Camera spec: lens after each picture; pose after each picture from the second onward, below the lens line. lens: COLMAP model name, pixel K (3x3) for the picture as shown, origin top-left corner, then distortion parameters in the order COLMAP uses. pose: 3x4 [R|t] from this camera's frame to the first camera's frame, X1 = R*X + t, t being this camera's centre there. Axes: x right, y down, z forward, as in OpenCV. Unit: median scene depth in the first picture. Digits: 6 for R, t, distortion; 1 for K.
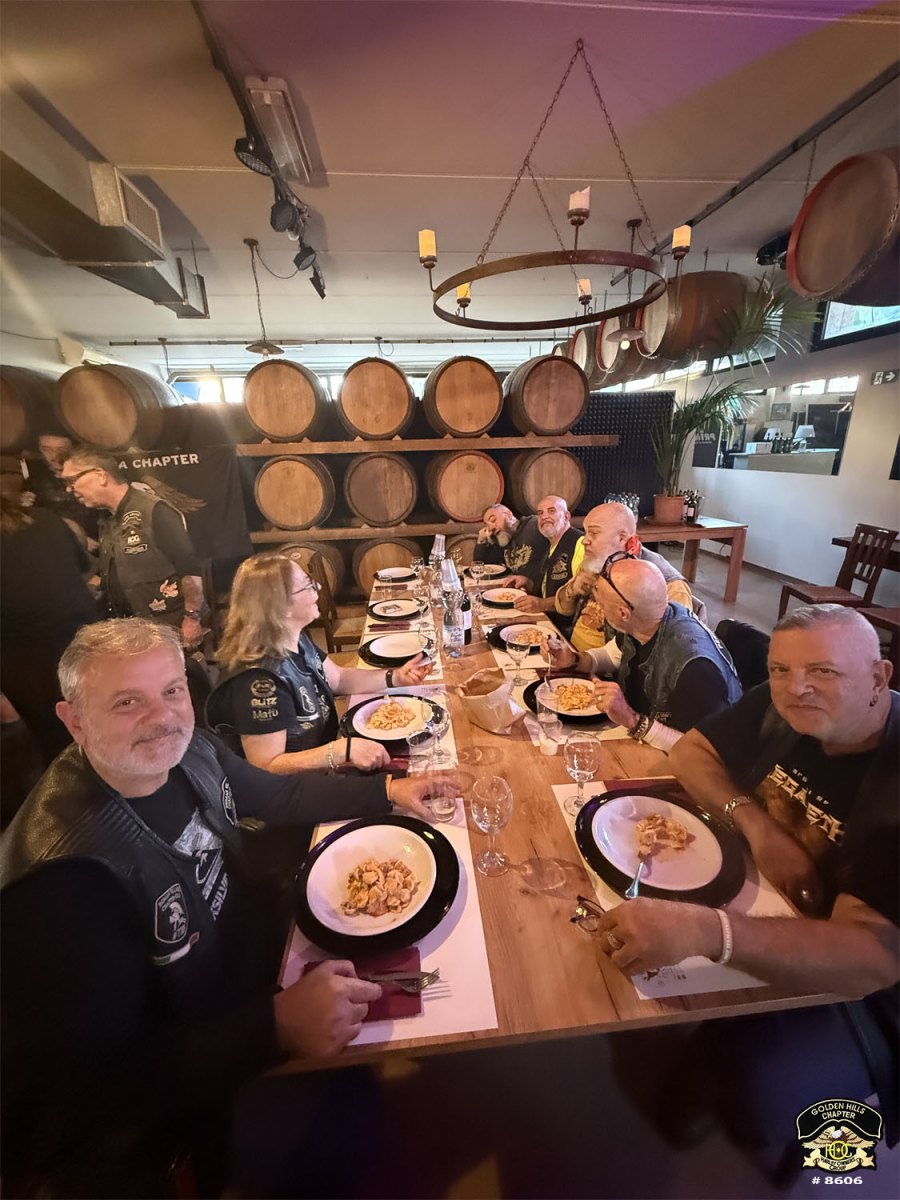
lens RADIAL K [[468.0, 0, 449.3], [0, 468.0, 604.1], [0, 0, 1]] dist [-0.000326, 0.000026]
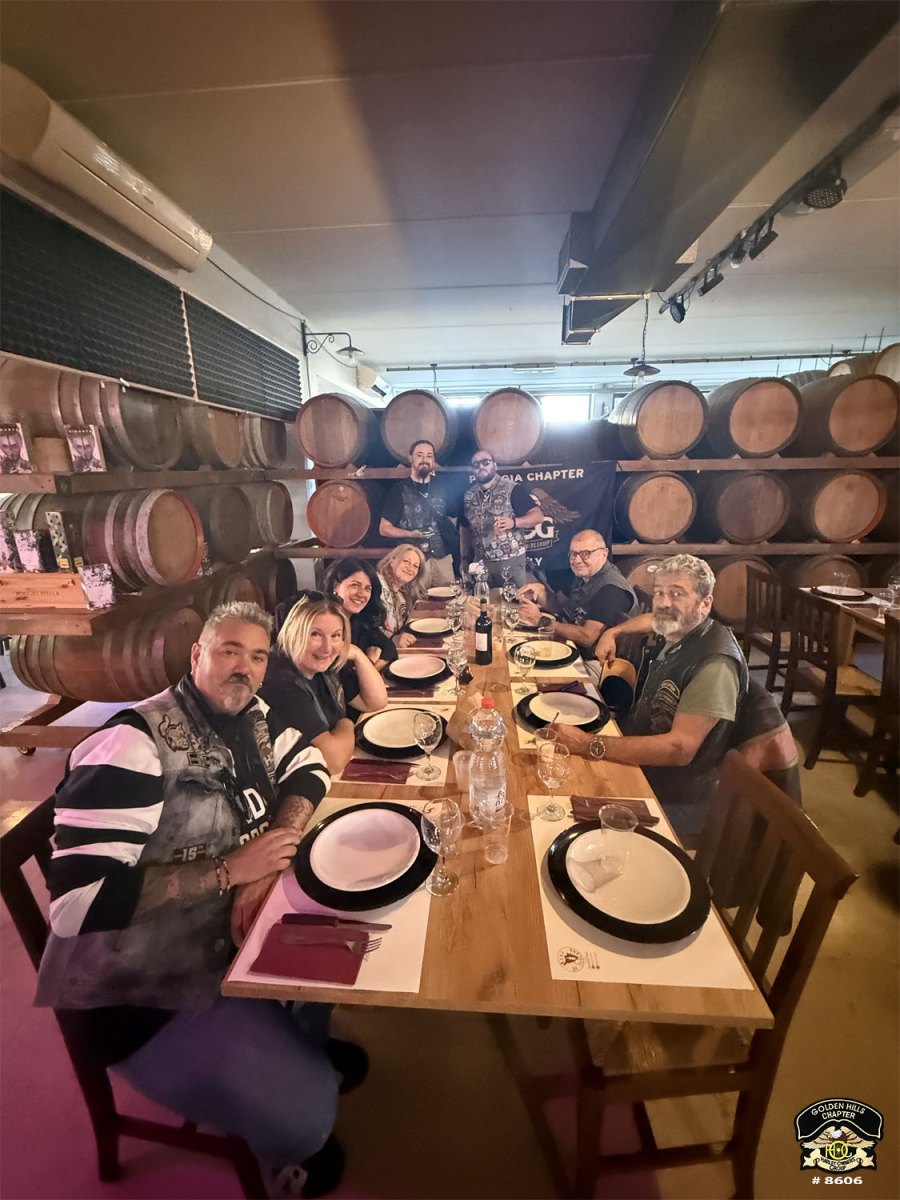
lens RADIAL K [[468.0, 0, 449.3], [0, 468.0, 604.1], [0, 0, 1]] dist [-0.000326, 0.000026]
pose [[0.983899, 0.063062, -0.167228, -0.603007], [-0.069070, 0.997150, -0.030352, 0.037256], [0.164837, 0.041414, 0.985451, -0.082706]]
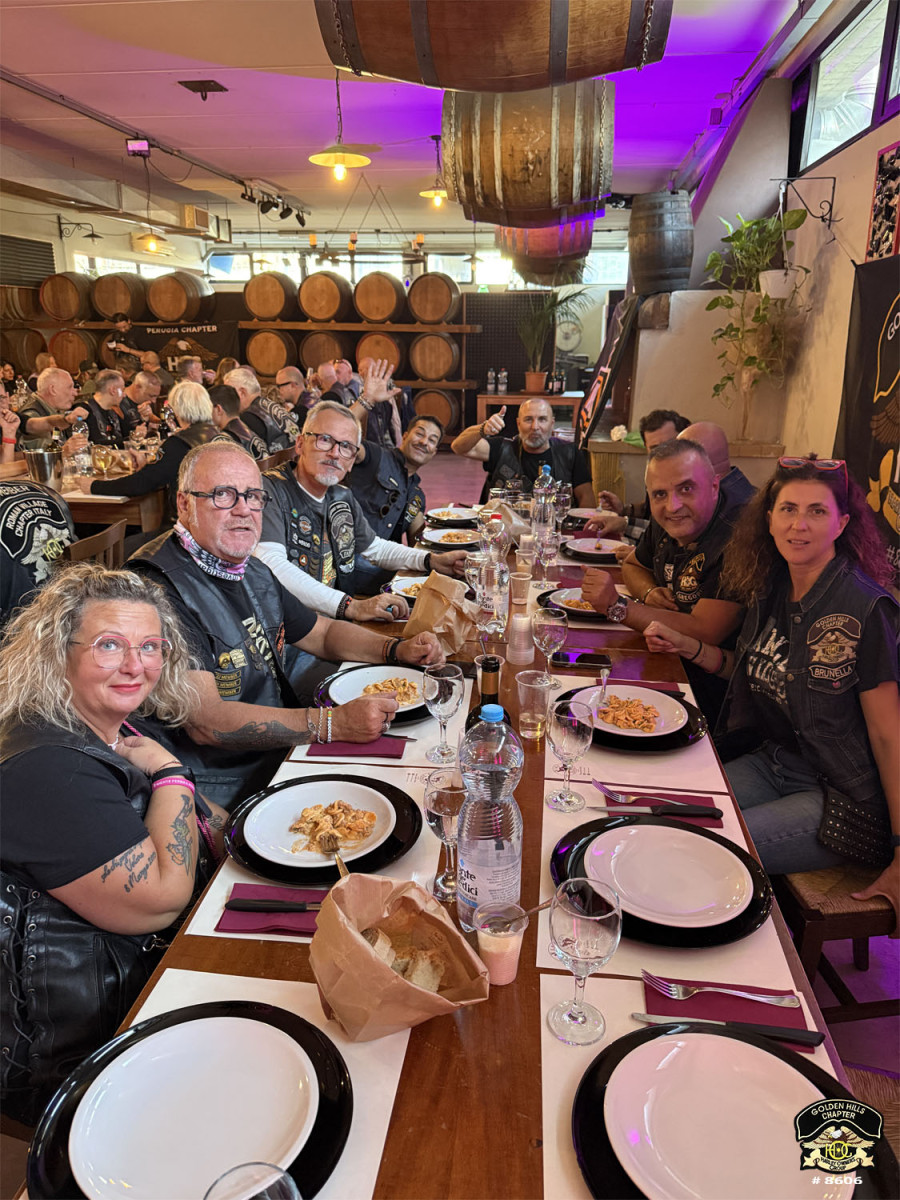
lens RADIAL K [[840.9, 0, 465.9], [0, 840.9, 626.2], [0, 0, 1]] dist [0.043454, -0.079677]
pose [[0.973859, 0.112555, -0.197309, 1.000303], [-0.109444, 0.993636, 0.026635, 0.542350], [0.199051, -0.004344, 0.979980, -1.710255]]
